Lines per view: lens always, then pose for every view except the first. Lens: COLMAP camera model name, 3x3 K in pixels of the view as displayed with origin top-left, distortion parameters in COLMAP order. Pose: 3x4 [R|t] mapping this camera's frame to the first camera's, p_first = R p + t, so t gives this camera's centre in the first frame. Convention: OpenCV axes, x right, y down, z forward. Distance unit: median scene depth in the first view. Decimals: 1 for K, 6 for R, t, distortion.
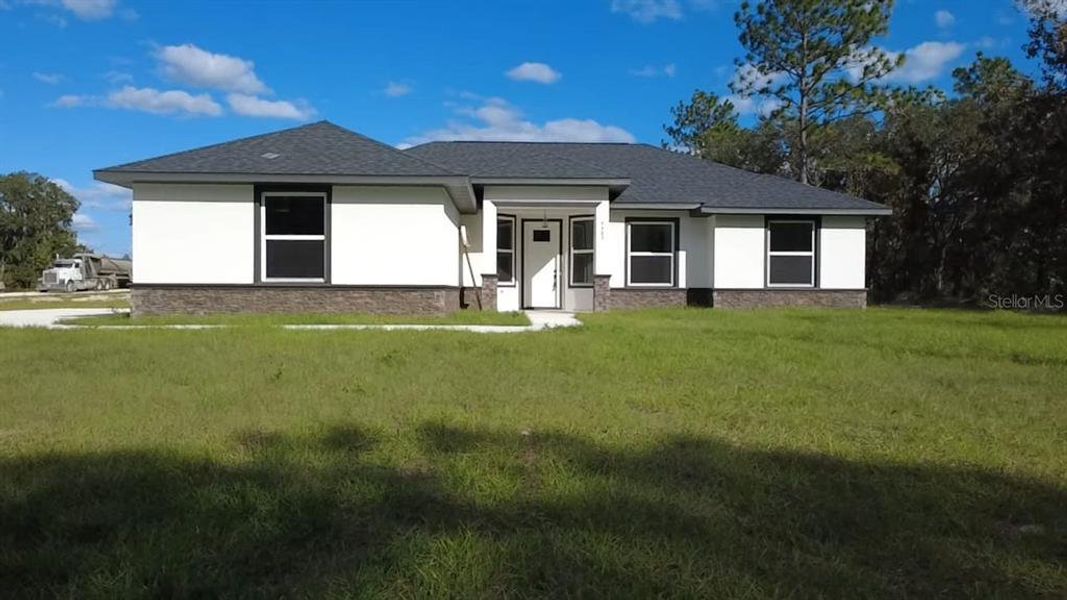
lens RADIAL K [[779.1, 0, 529.2], [0, 779.1, 296.2], [0, 0, 1]] dist [-0.013460, -0.001873]
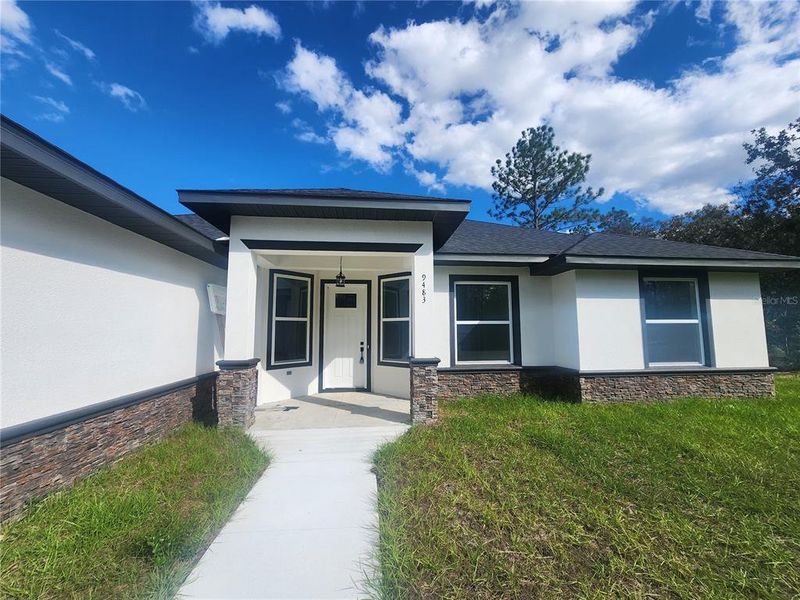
lens RADIAL K [[328.3, 0, 399.6], [0, 328.3, 297.2], [0, 0, 1]] dist [-0.006709, 0.000545]
pose [[0.997701, -0.000551, 0.067772, 0.053121], [0.007887, 0.994117, -0.108020, -0.045872], [-0.067314, 0.108306, 0.991836, 0.697637]]
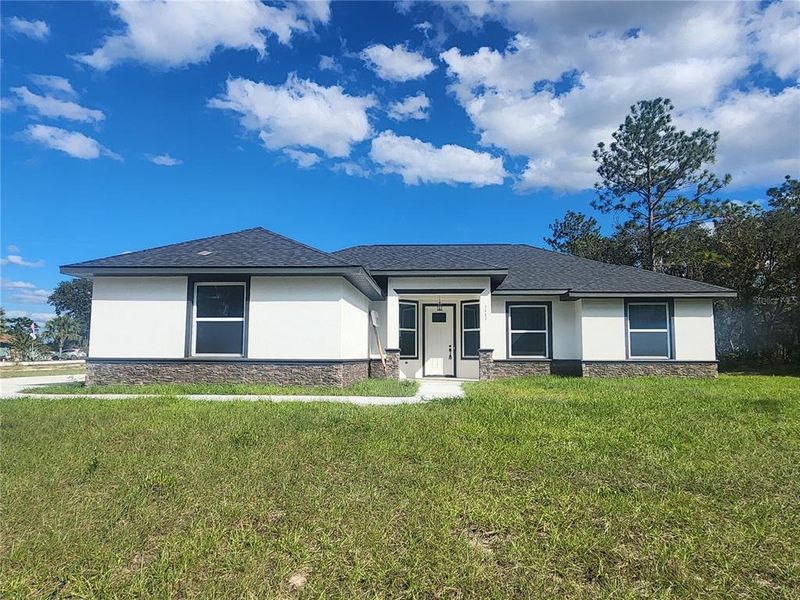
lens RADIAL K [[544.2, 0, 401.3], [0, 544.2, 298.9], [0, 0, 1]] dist [-0.011956, 0.002219]
pose [[0.995358, -0.010036, -0.095719, 0.042410], [-0.000889, 0.993546, -0.113425, -0.009005], [0.096240, 0.112983, 0.988925, 0.142150]]
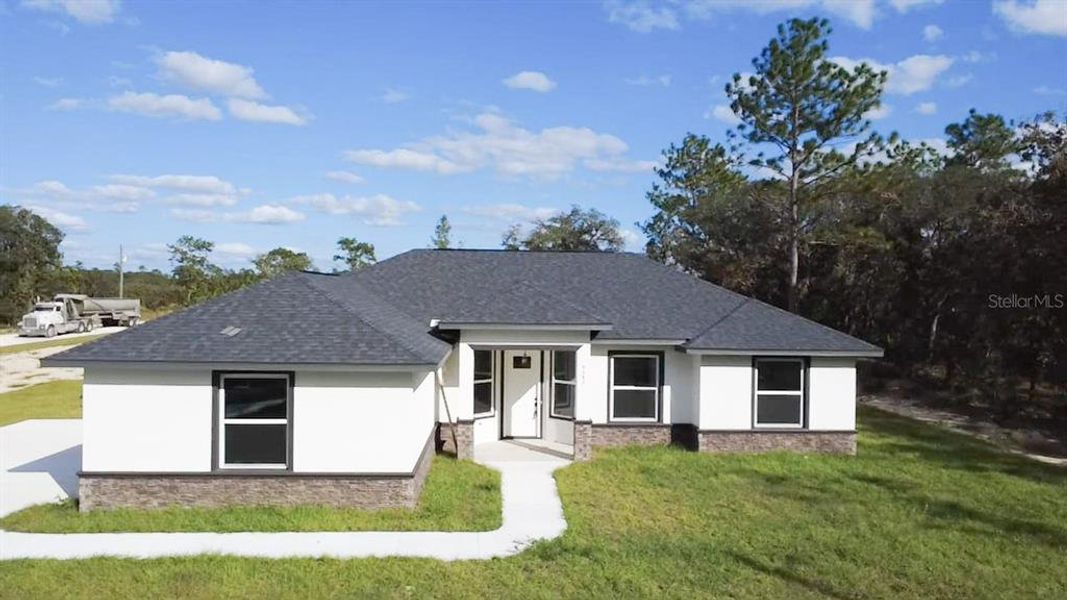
lens RADIAL K [[779.1, 0, 529.2], [0, 779.1, 296.2], [0, 0, 1]] dist [-0.013460, -0.001873]
pose [[0.999929, 0.007915, 0.008903, 0.016676], [-0.007845, 0.999938, -0.007896, -0.163482], [-0.008965, 0.007825, 0.999929, 0.035865]]
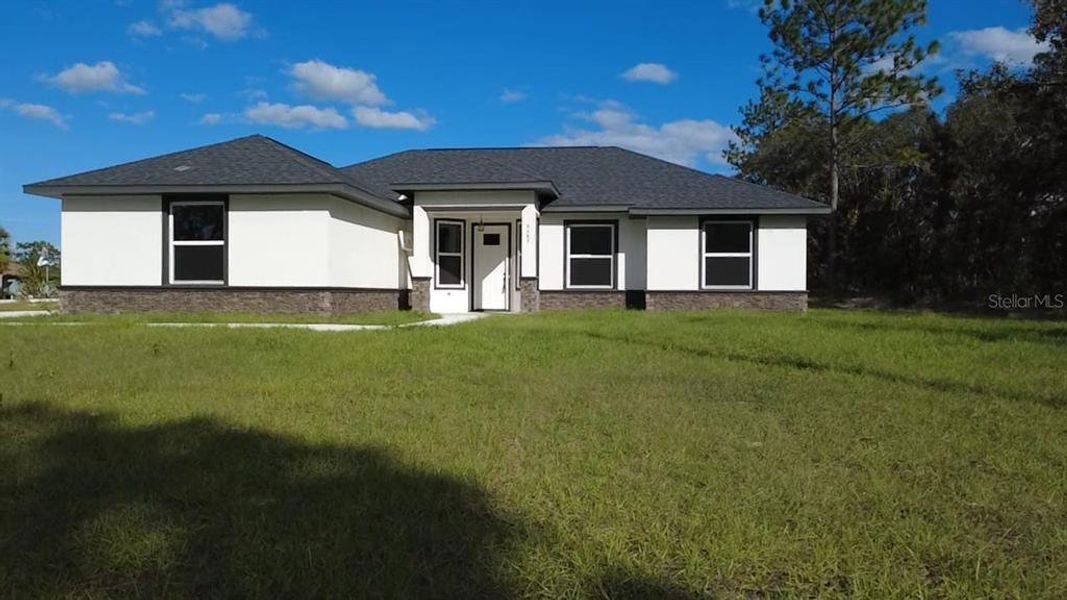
lens RADIAL K [[779.1, 0, 529.2], [0, 779.1, 296.2], [0, 0, 1]] dist [-0.013460, -0.001873]
pose [[0.989185, 0.000568, -0.146671, 0.231338], [-0.001363, 0.999985, -0.005319, 0.002815], [0.146666, 0.005461, 0.989171, -0.005040]]
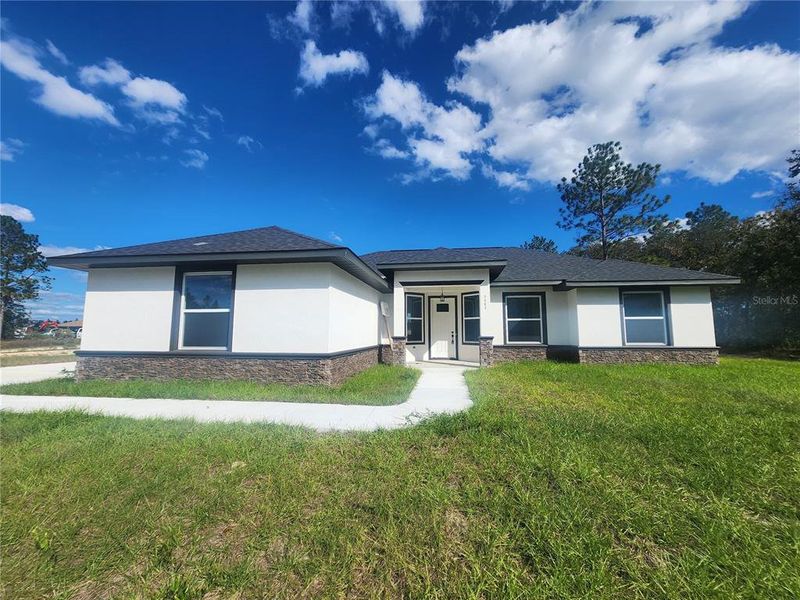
lens RADIAL K [[328.3, 0, 399.6], [0, 328.3, 297.2], [0, 0, 1]] dist [-0.006709, 0.000545]
pose [[0.984915, -0.022429, -0.171578, 0.045402], [0.002454, 0.993275, -0.115755, -0.028502], [0.173020, 0.113588, 0.978346, 0.420447]]
